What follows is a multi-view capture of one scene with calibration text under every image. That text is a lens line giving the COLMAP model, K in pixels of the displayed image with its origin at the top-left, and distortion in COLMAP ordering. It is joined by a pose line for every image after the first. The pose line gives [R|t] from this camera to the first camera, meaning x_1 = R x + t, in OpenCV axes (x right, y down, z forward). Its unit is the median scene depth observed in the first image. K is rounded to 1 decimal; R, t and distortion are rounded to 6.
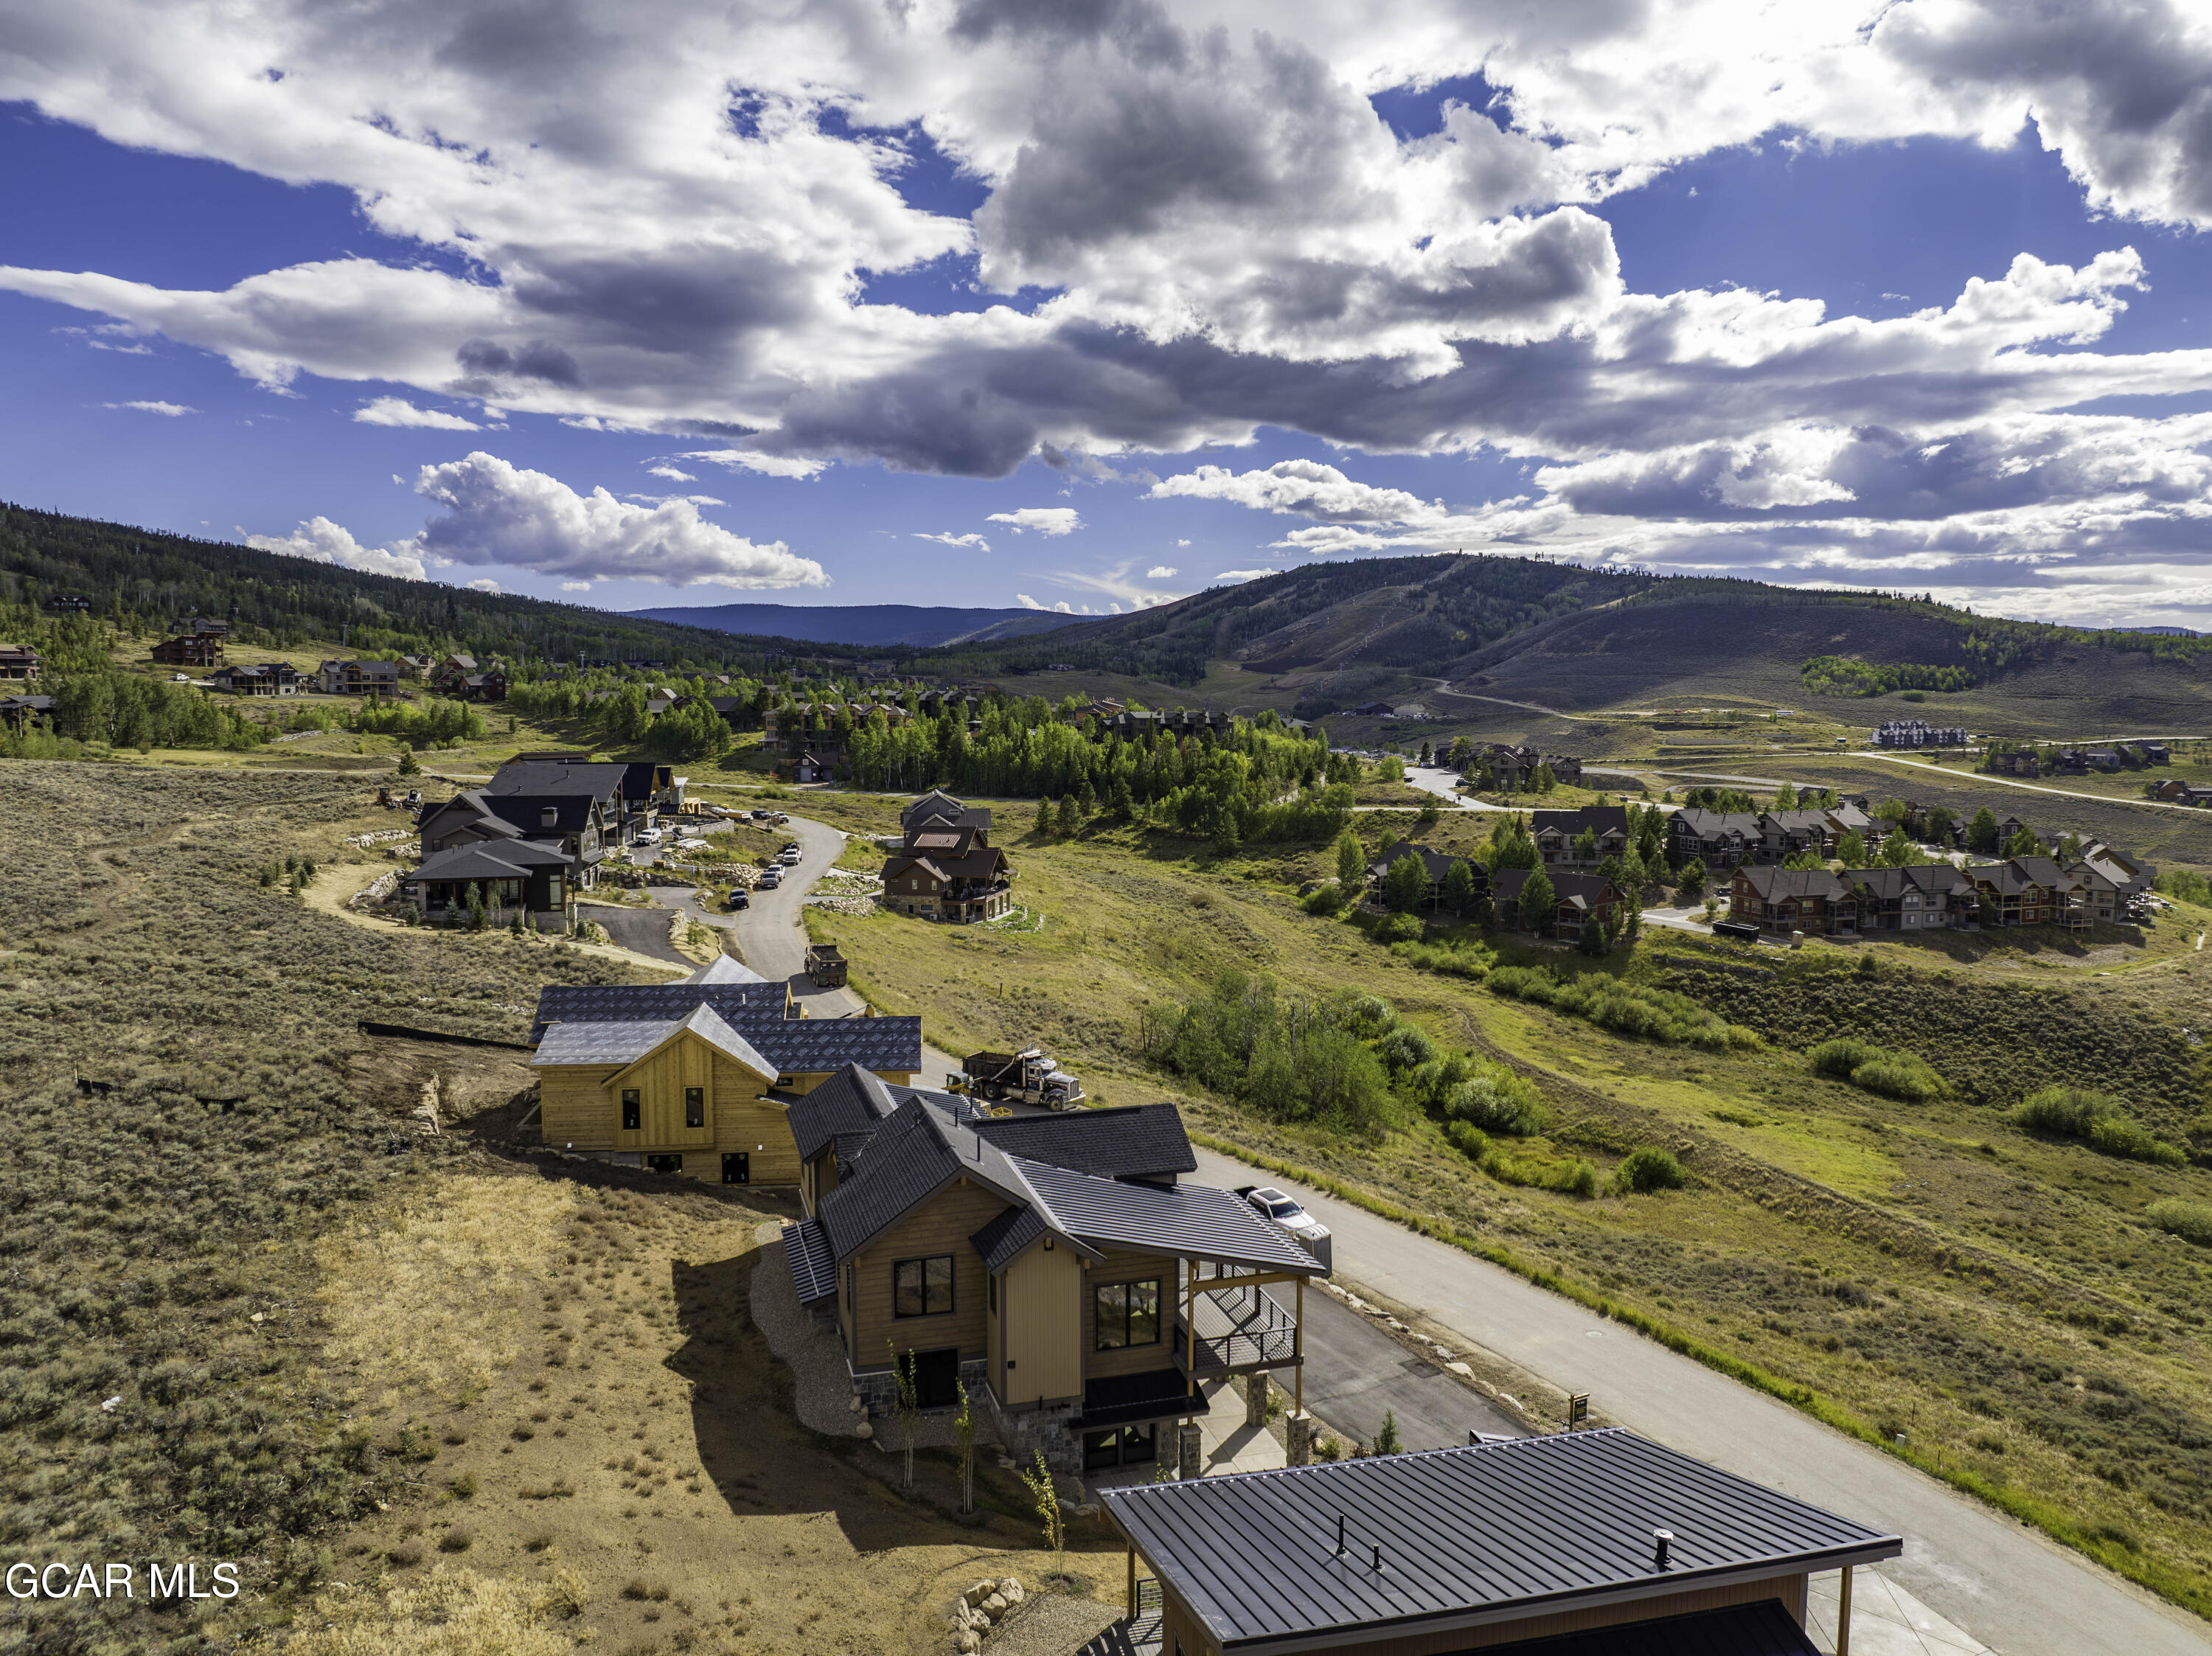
lens RADIAL K [[1556.1, 0, 1118.9], [0, 1556.1, 806.0], [0, 0, 1]] dist [-0.028709, -0.015633]
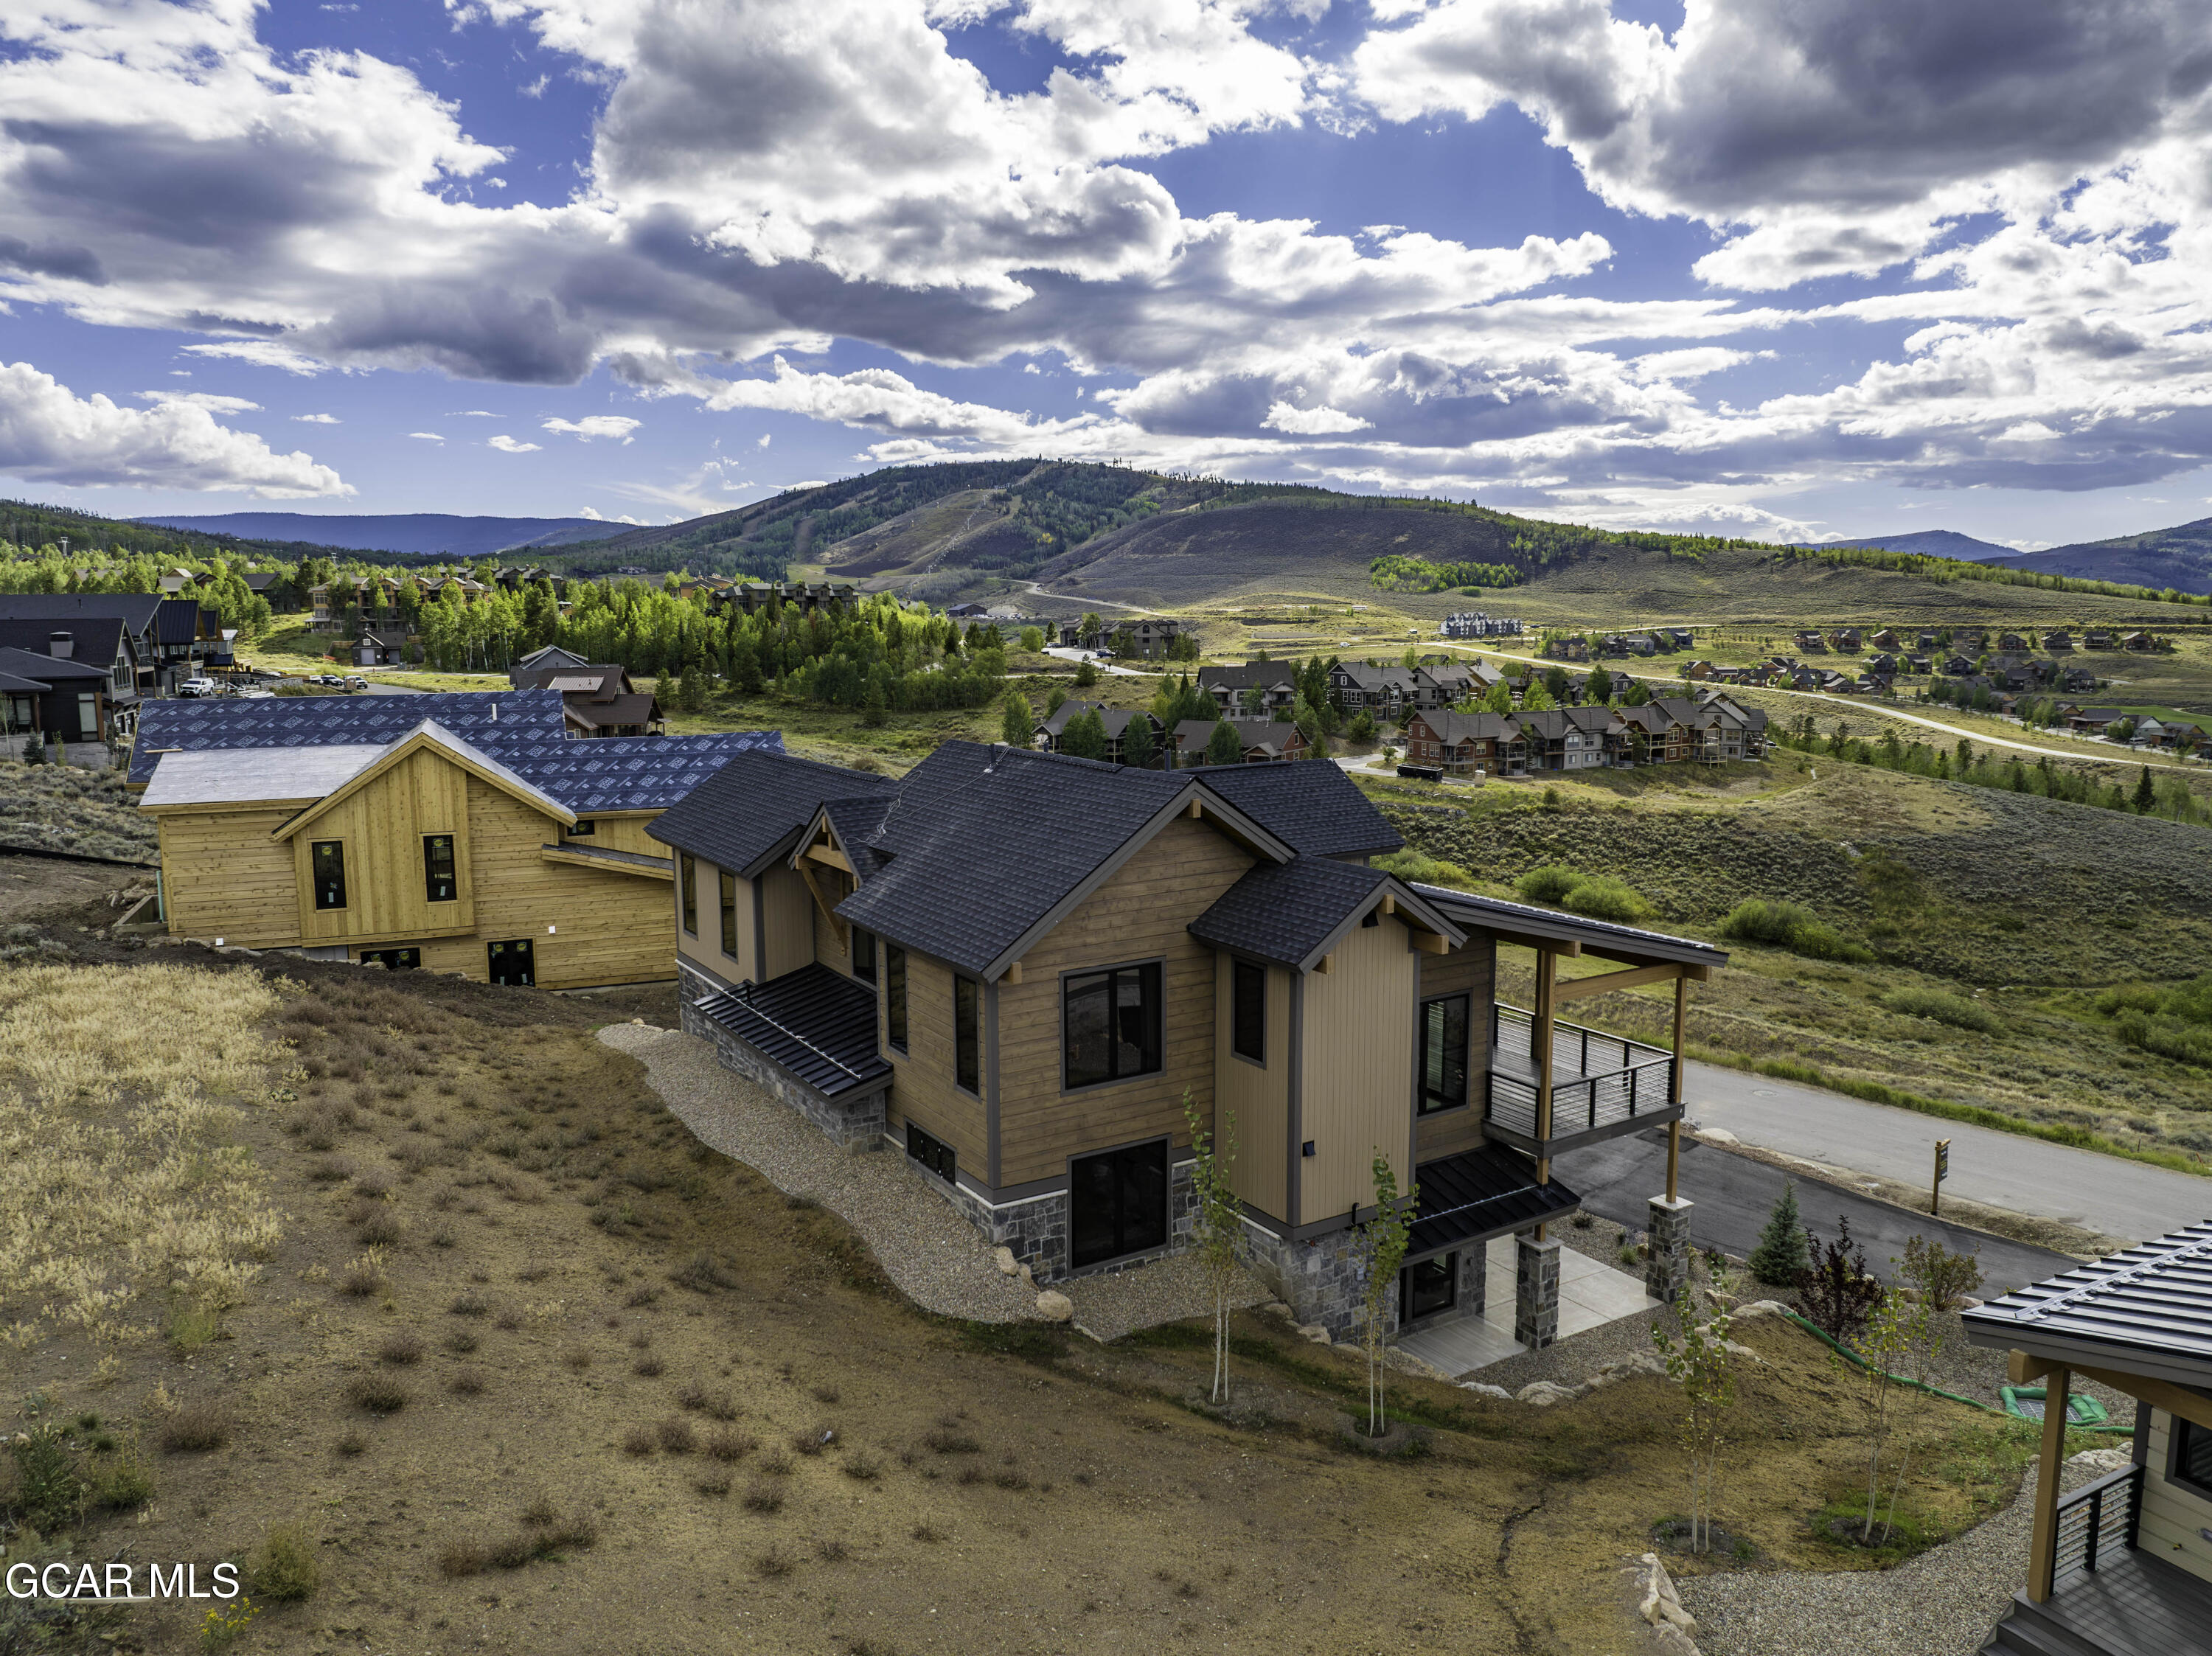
lens RADIAL K [[1554.5, 0, 1117.9], [0, 1554.5, 818.5], [0, 0, 1]] dist [-0.033603, -0.007334]
pose [[0.963477, -0.041733, 0.264520, -0.047635], [0.025315, 0.997553, 0.065177, 0.038317], [-0.266593, -0.056101, 0.962175, 0.093310]]
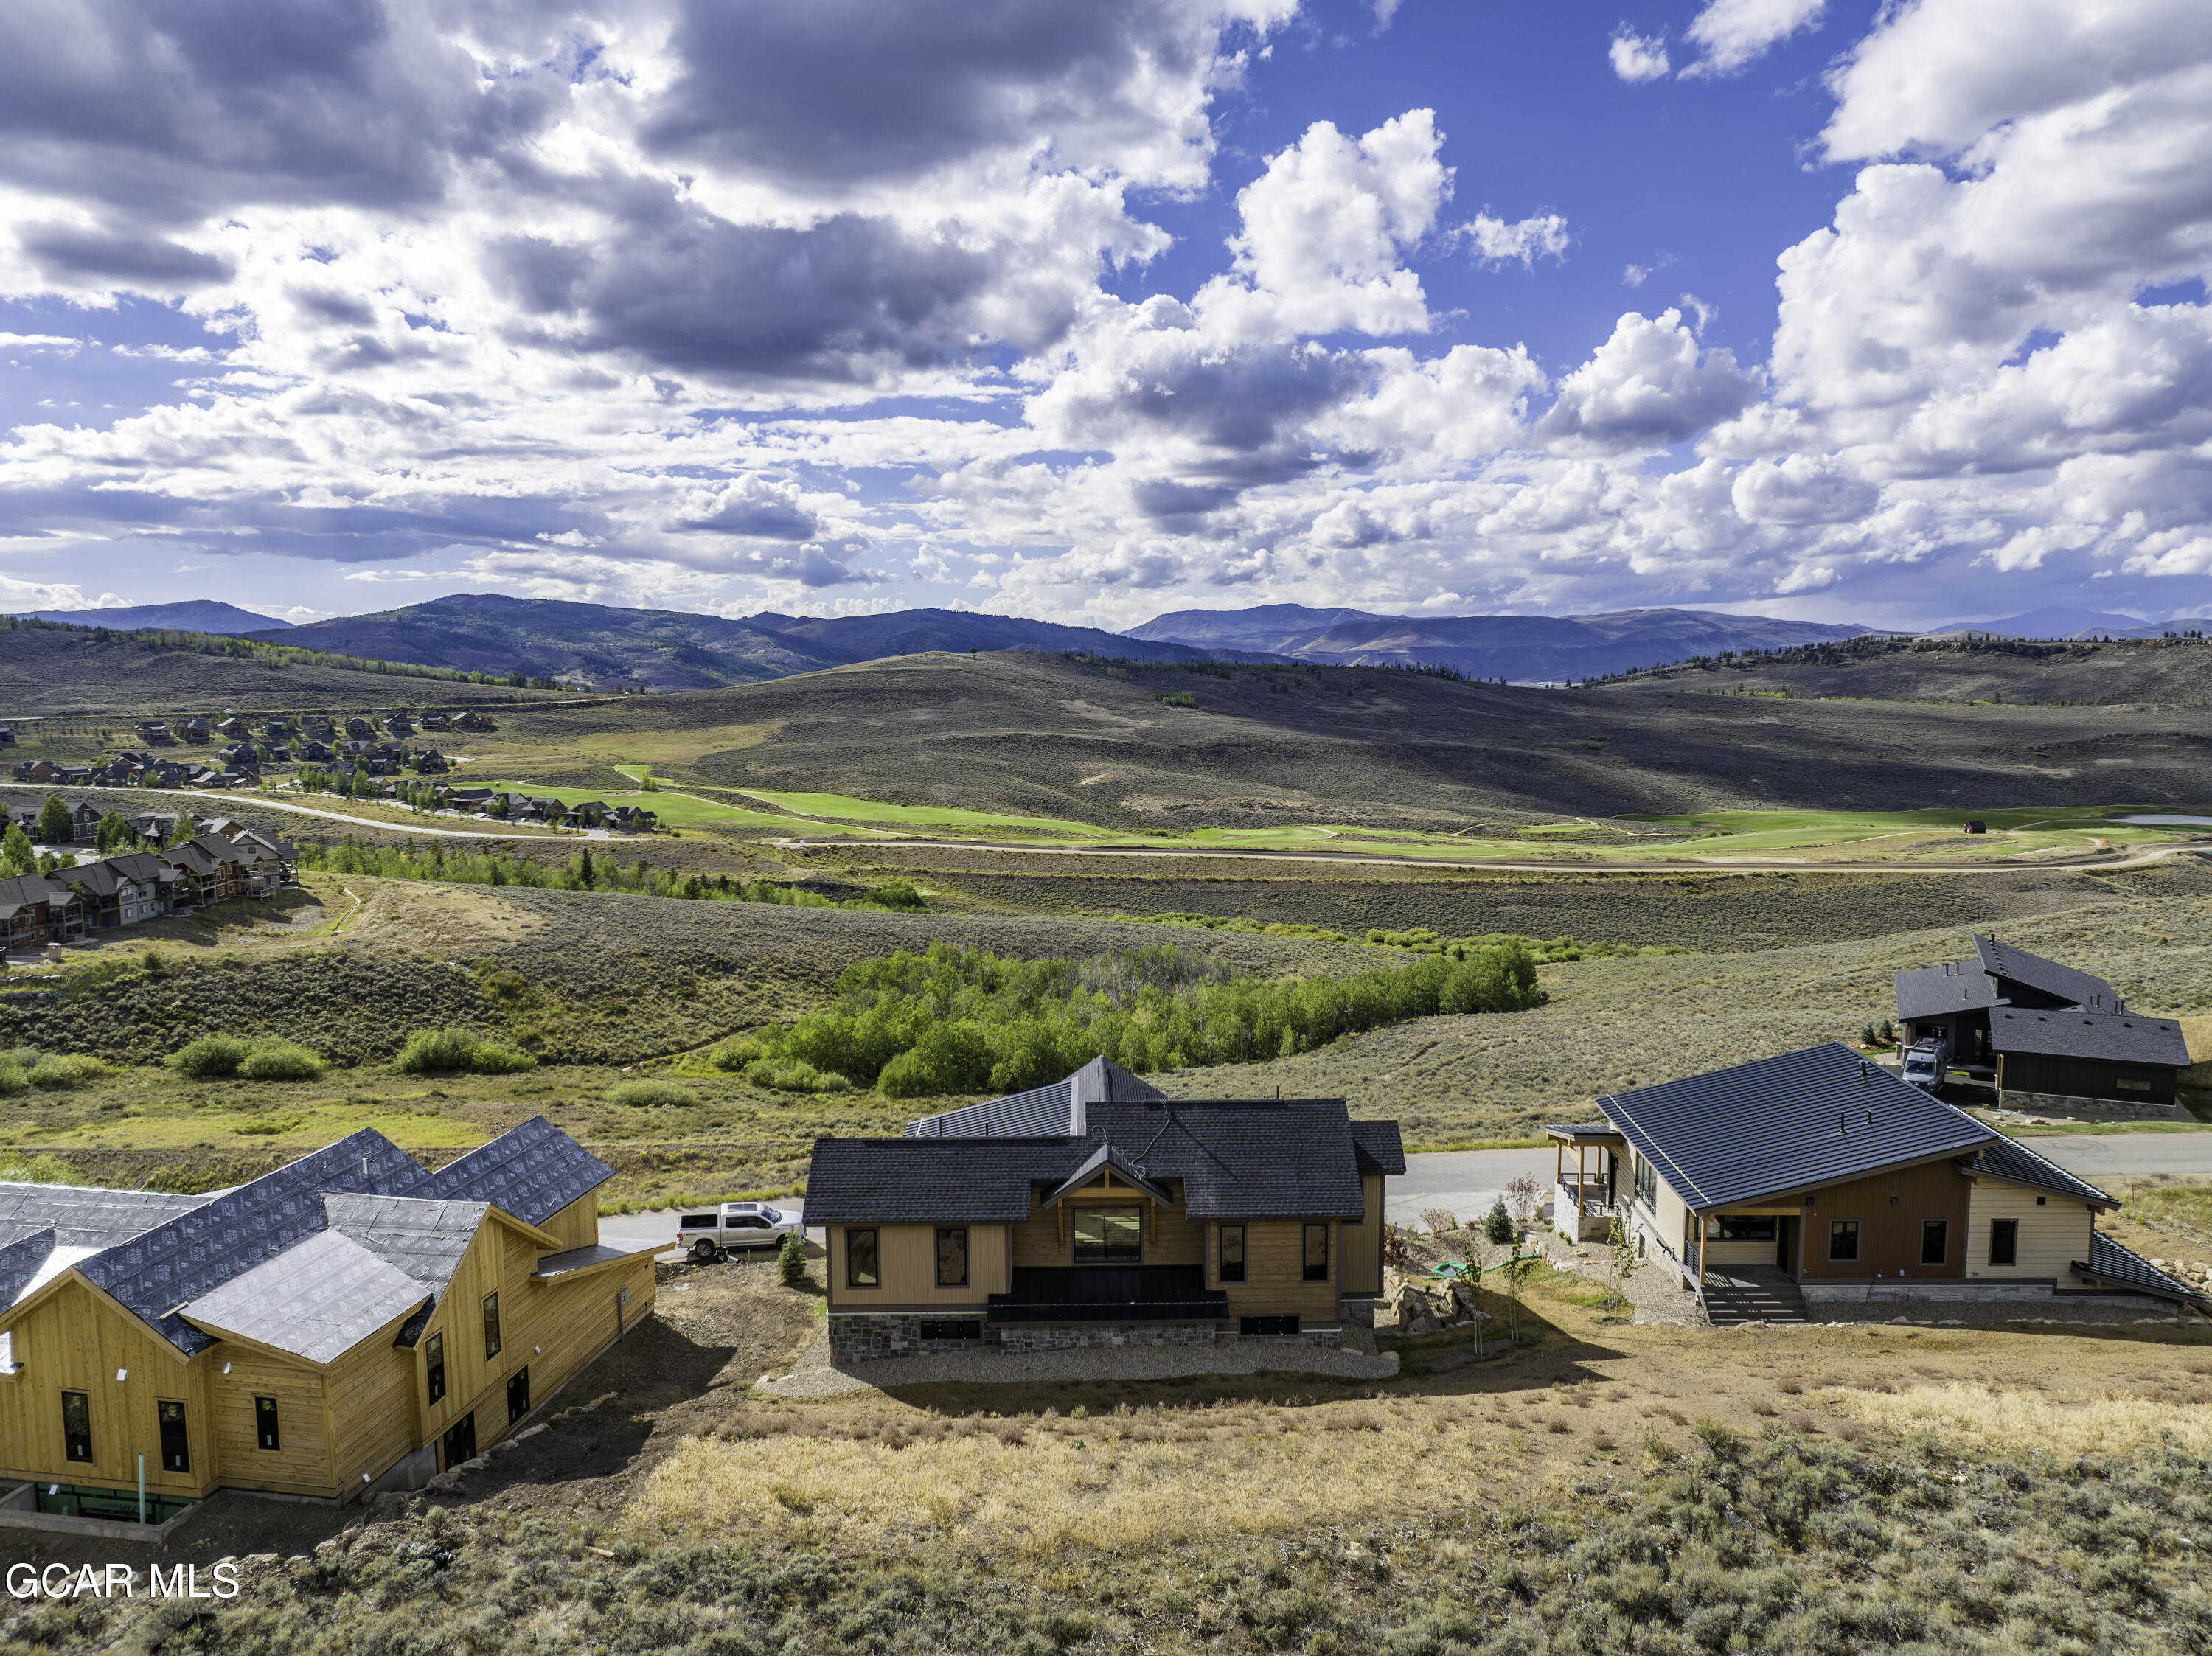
lens RADIAL K [[1556.1, 0, 1118.9], [0, 1556.1, 806.0], [0, 0, 1]] dist [-0.028709, -0.015633]
pose [[0.272856, -0.090300, 0.957808, -0.213424], [0.078096, 0.994379, 0.071500, -0.011613], [-0.958880, 0.055292, 0.278374, 0.152951]]
